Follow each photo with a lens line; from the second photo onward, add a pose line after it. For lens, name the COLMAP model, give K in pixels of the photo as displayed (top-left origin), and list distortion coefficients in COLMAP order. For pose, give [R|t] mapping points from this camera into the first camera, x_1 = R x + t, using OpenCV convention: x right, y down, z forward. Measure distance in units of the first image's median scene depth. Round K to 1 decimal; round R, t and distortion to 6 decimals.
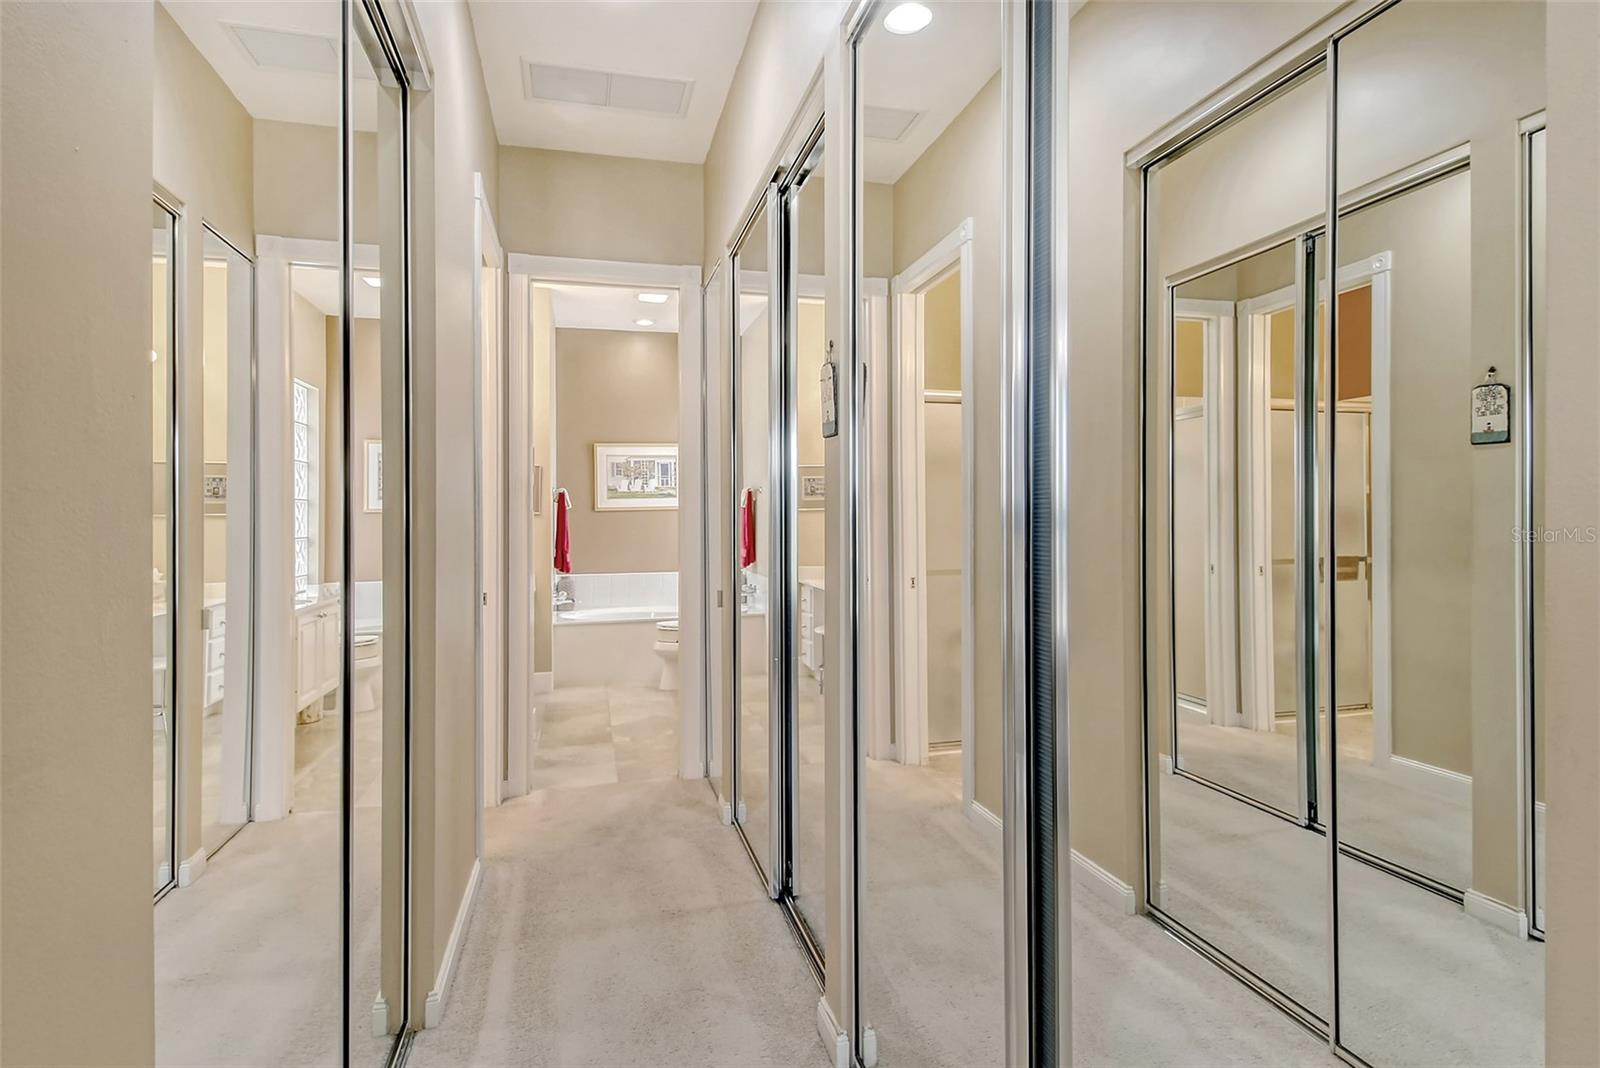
lens RADIAL K [[860.9, 0, 805.6], [0, 860.9, 515.6], [0, 0, 1]] dist [0.024835, -0.020109]
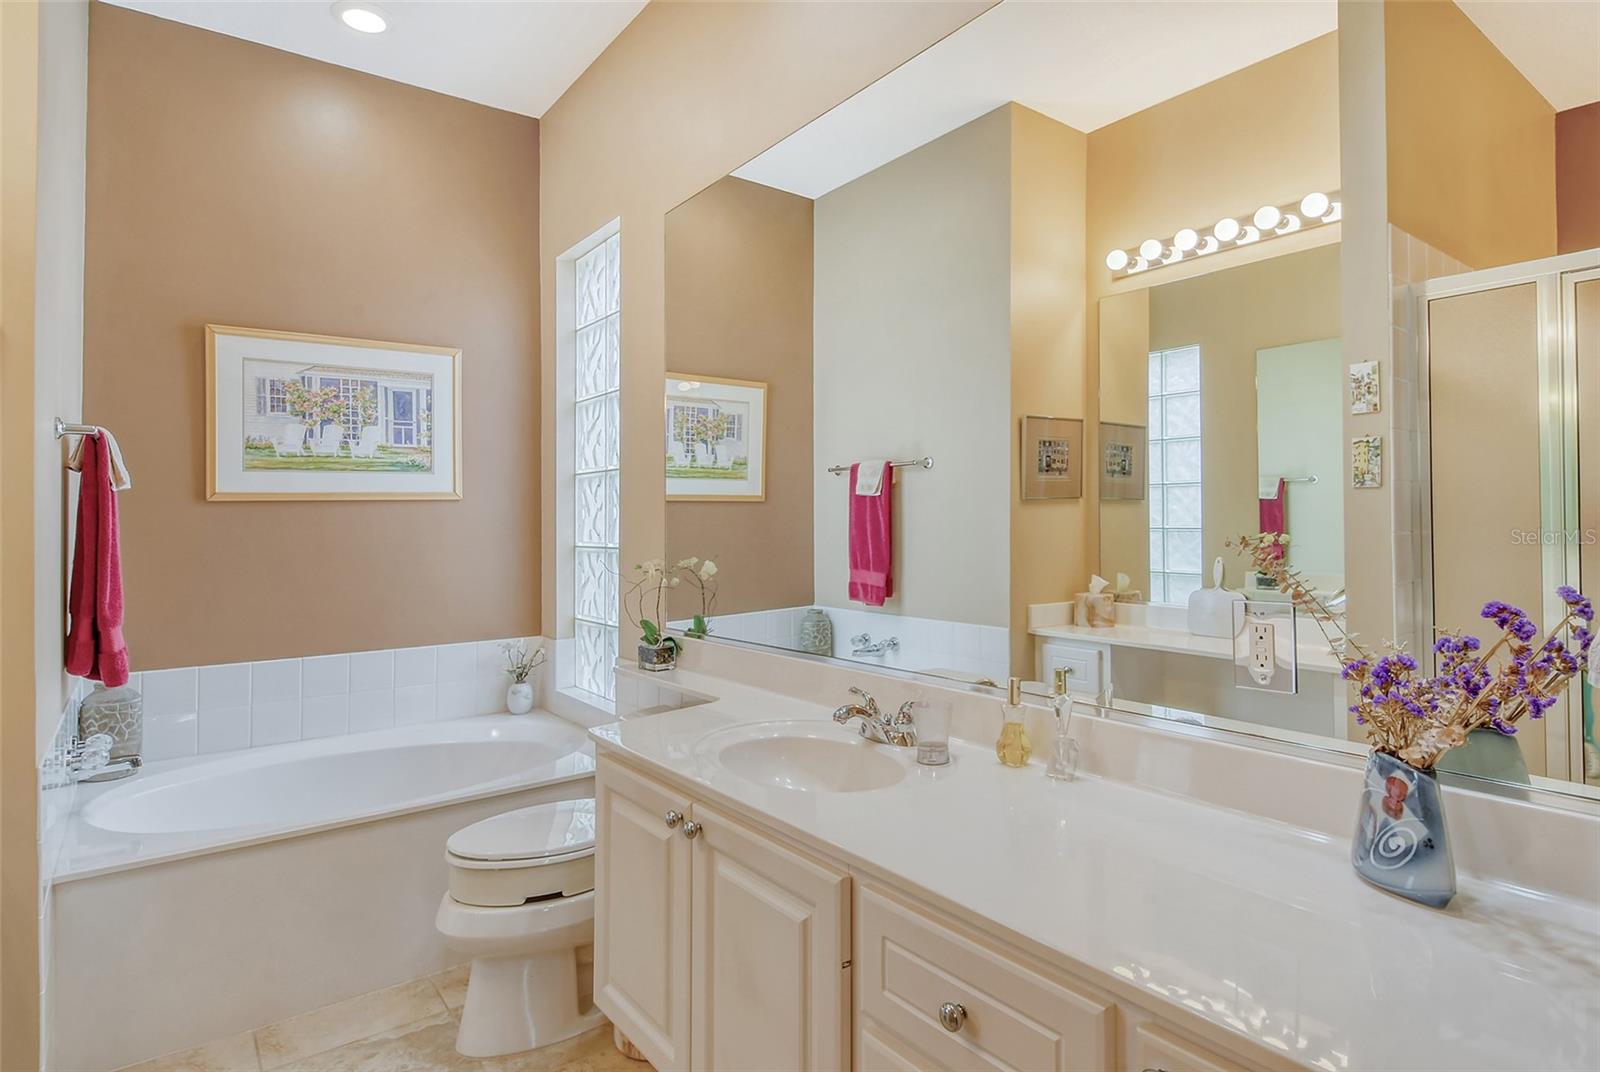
lens RADIAL K [[860.9, 0, 805.6], [0, 860.9, 517.6], [0, 0, 1]] dist [0.024835, -0.020109]
pose [[0.925194, 0.003470, 0.379478, -0.143613], [0.000537, 0.999945, -0.010453, 0.006289], [-0.379494, 0.009875, 0.925142, 0.540294]]
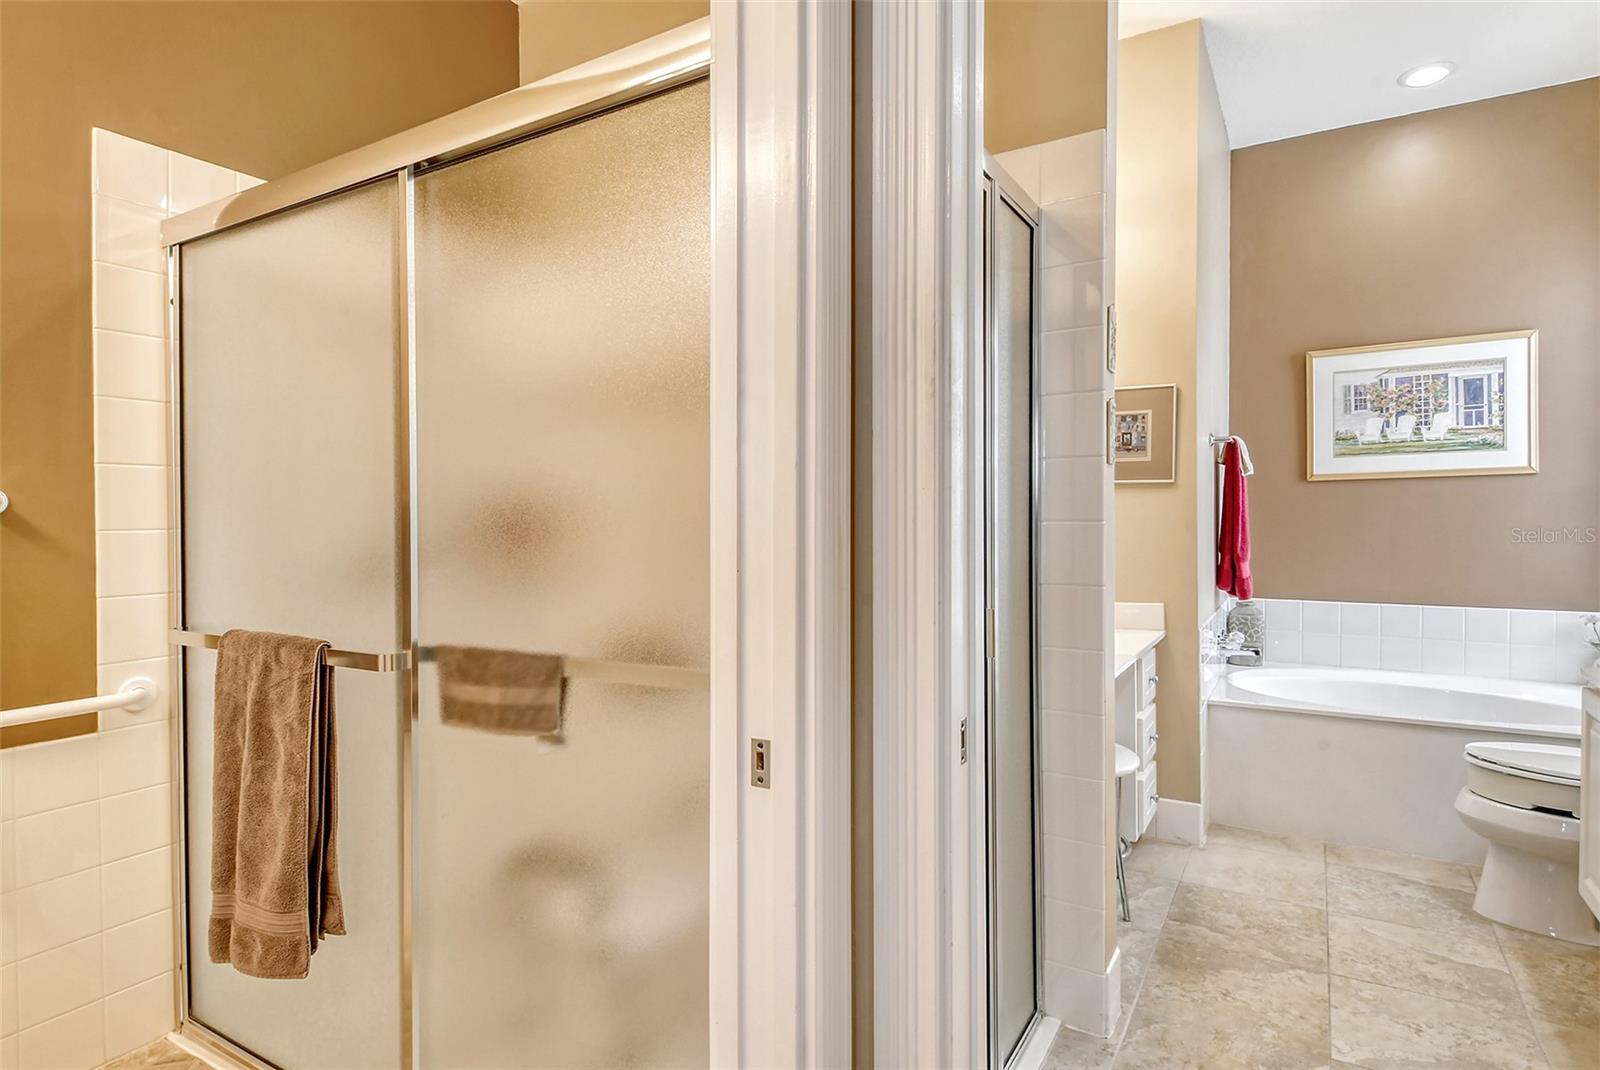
lens RADIAL K [[860.9, 0, 805.6], [0, 860.9, 516.6], [0, 0, 1]] dist [0.024835, -0.020109]
pose [[0.708653, 0.006971, -0.705523, -0.087835], [0.000402, 0.999947, 0.010284, 0.010874], [0.705557, -0.007572, 0.708612, 0.407285]]
